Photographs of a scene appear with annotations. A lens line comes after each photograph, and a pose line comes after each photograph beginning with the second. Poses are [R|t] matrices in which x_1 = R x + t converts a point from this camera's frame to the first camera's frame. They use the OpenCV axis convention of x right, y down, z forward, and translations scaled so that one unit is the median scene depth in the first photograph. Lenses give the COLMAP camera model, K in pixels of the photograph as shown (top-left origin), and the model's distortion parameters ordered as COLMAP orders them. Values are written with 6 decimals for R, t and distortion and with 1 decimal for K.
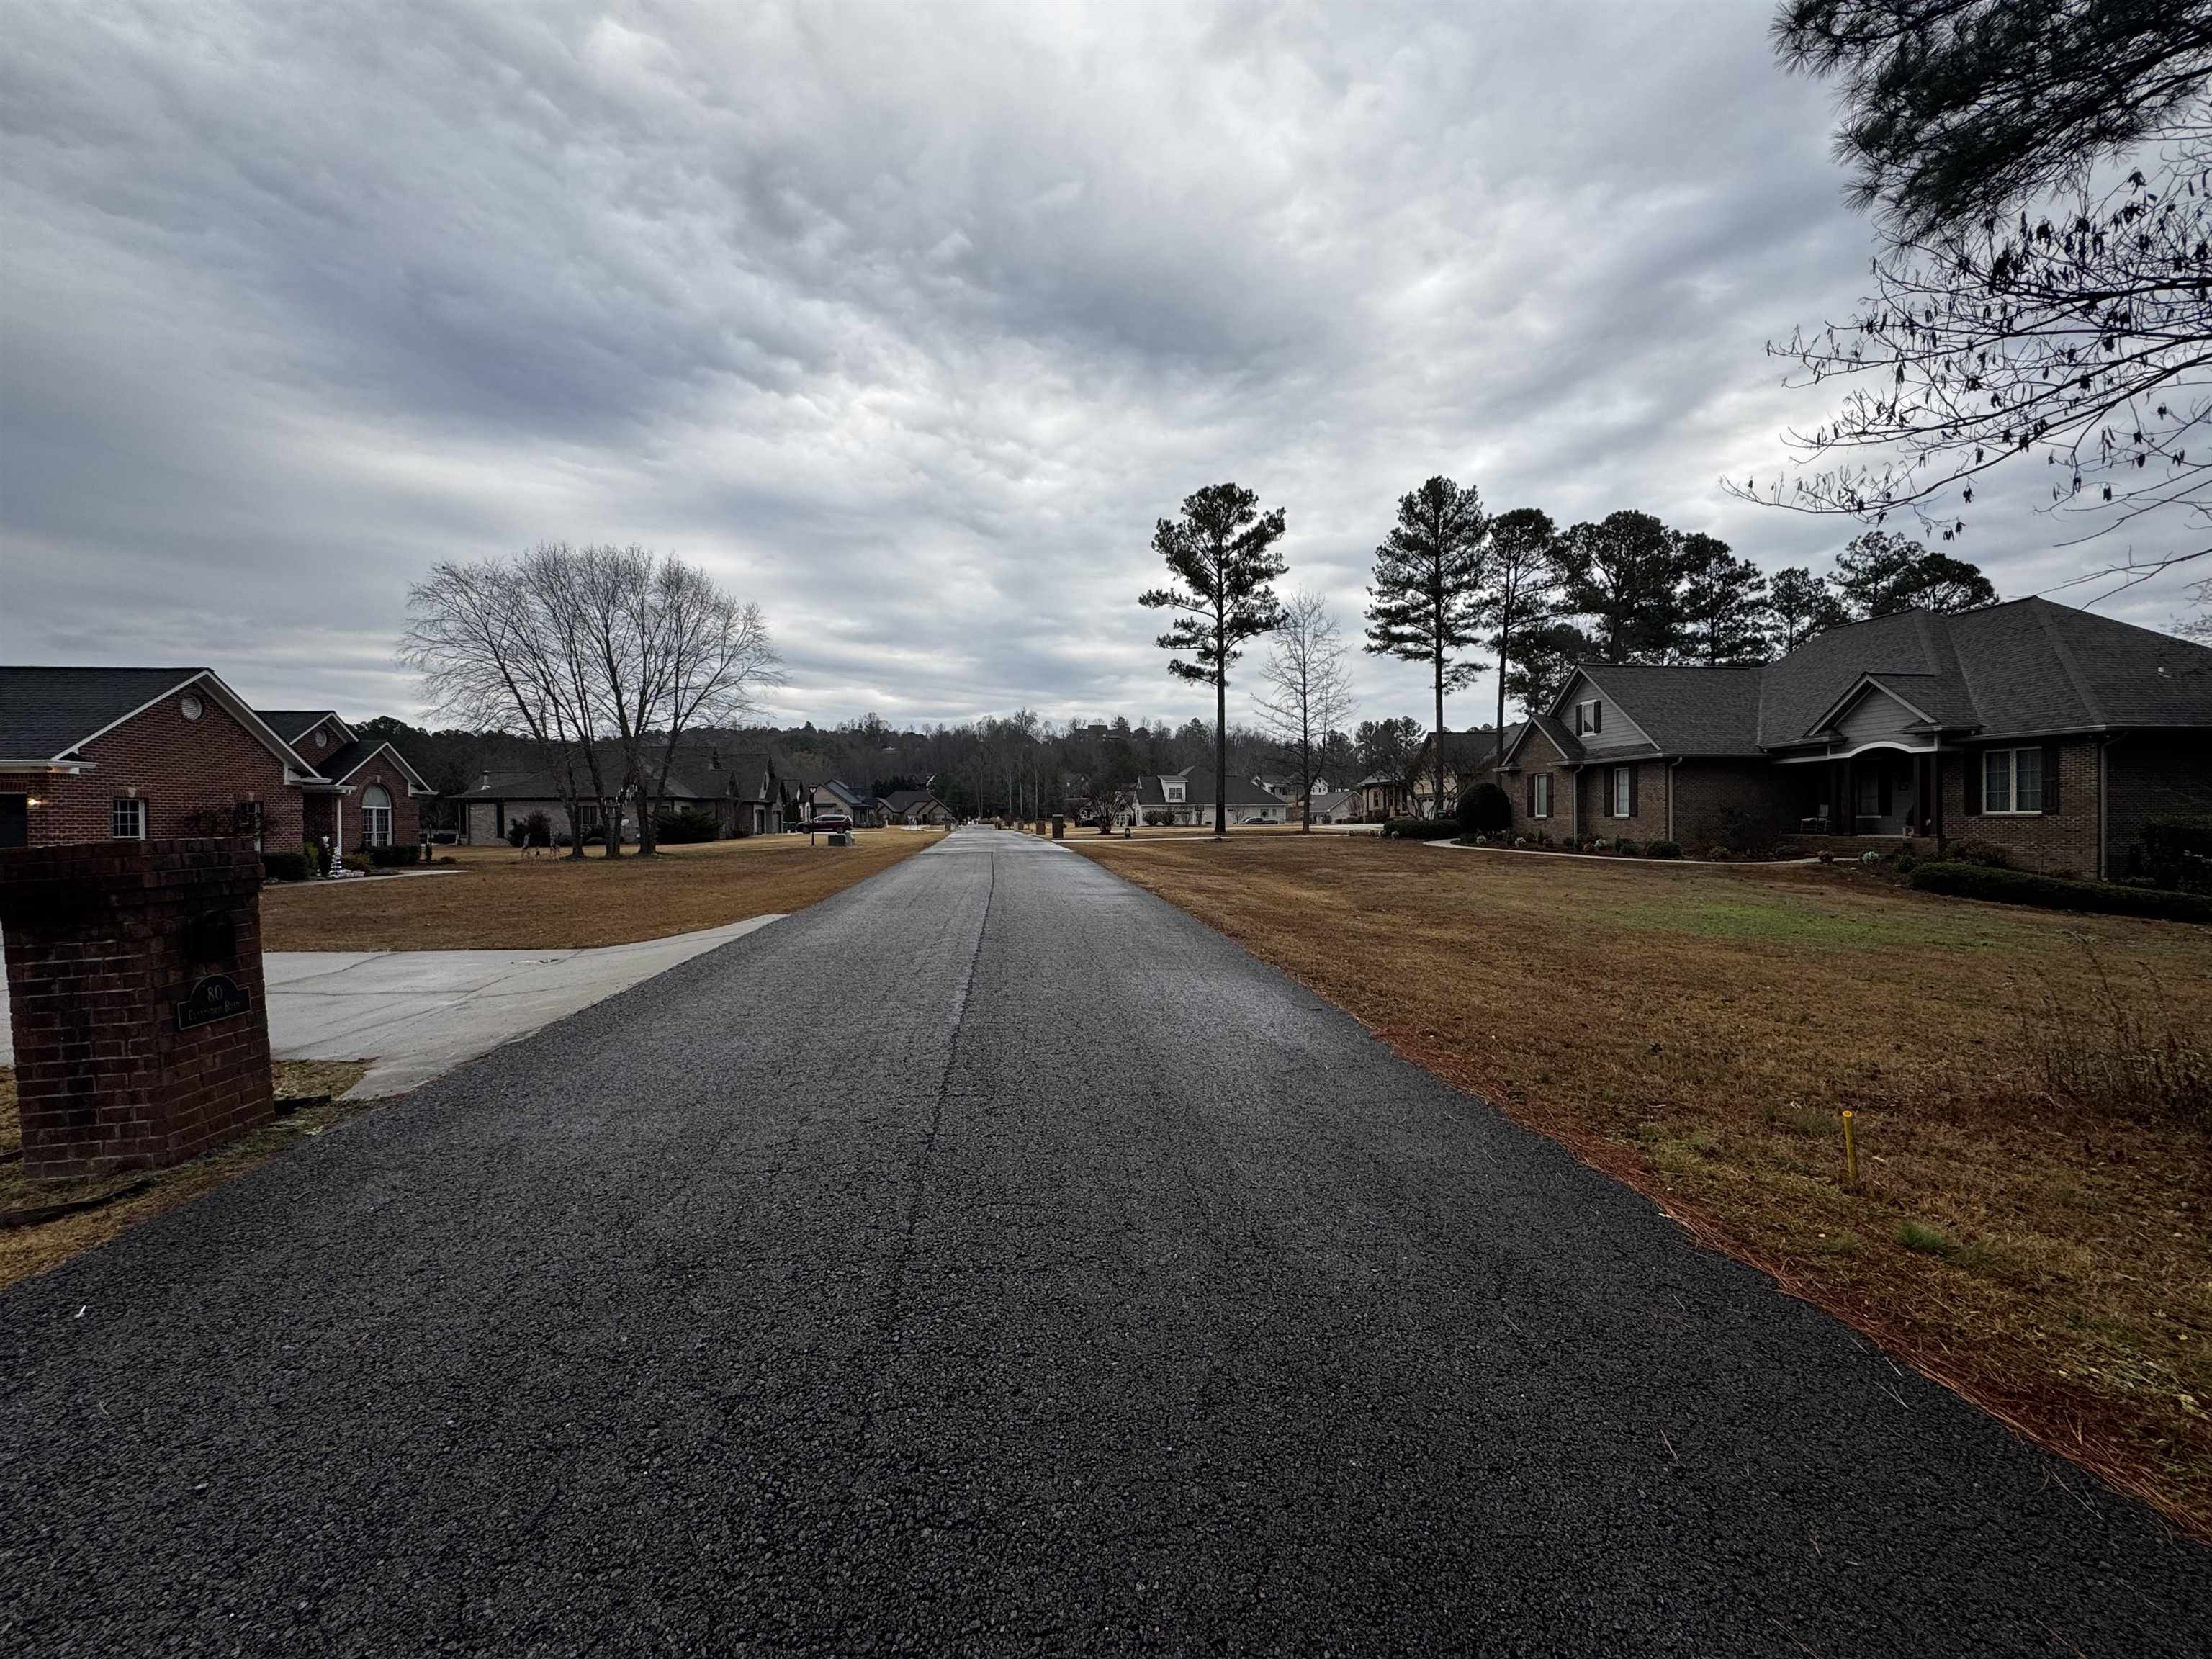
lens RADIAL K [[889.4, 0, 1102.8], [0, 889.4, 825.4], [0, 0, 1]] dist [-0.000564, -0.000190]
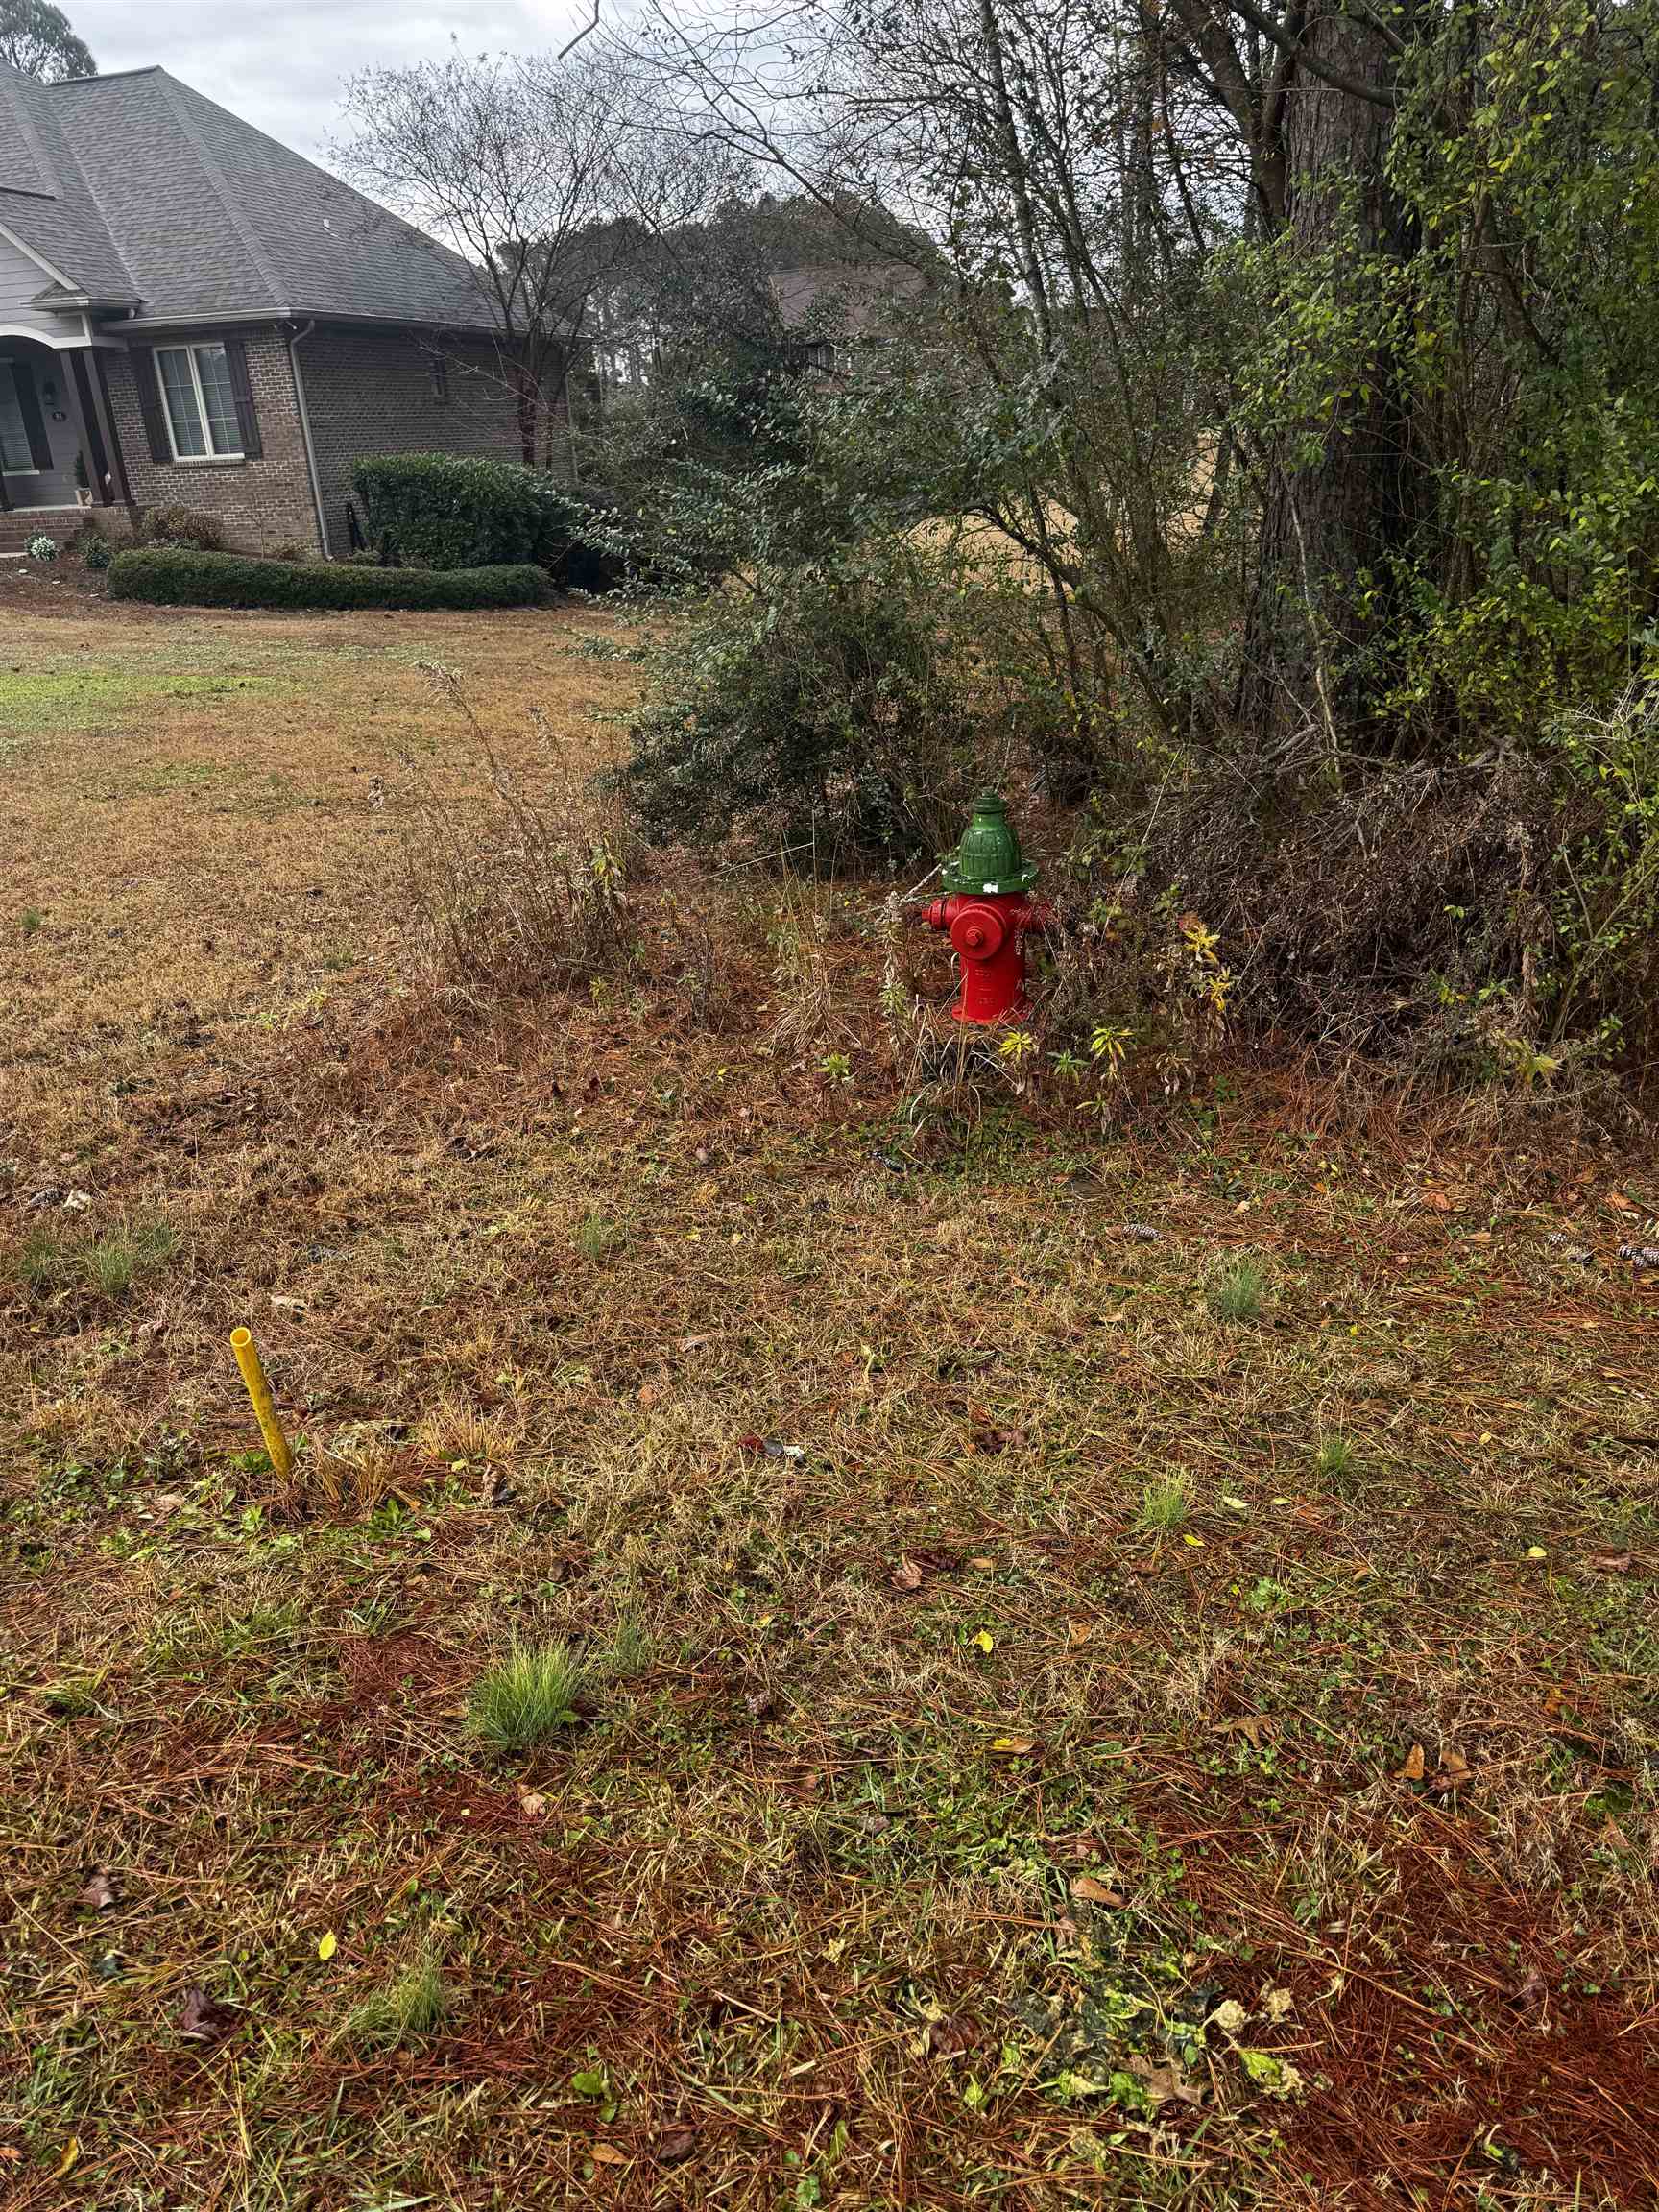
lens RADIAL K [[1536.9, 0, 832.7], [0, 1536.9, 1112.9], [0, 0, 1]] dist [0.002809, -0.001789]
pose [[0.391193, -0.378335, 0.838946, 0.101263], [0.048695, 0.918824, 0.391651, 0.007289], [-0.919020, -0.112359, 0.377860, 0.125811]]
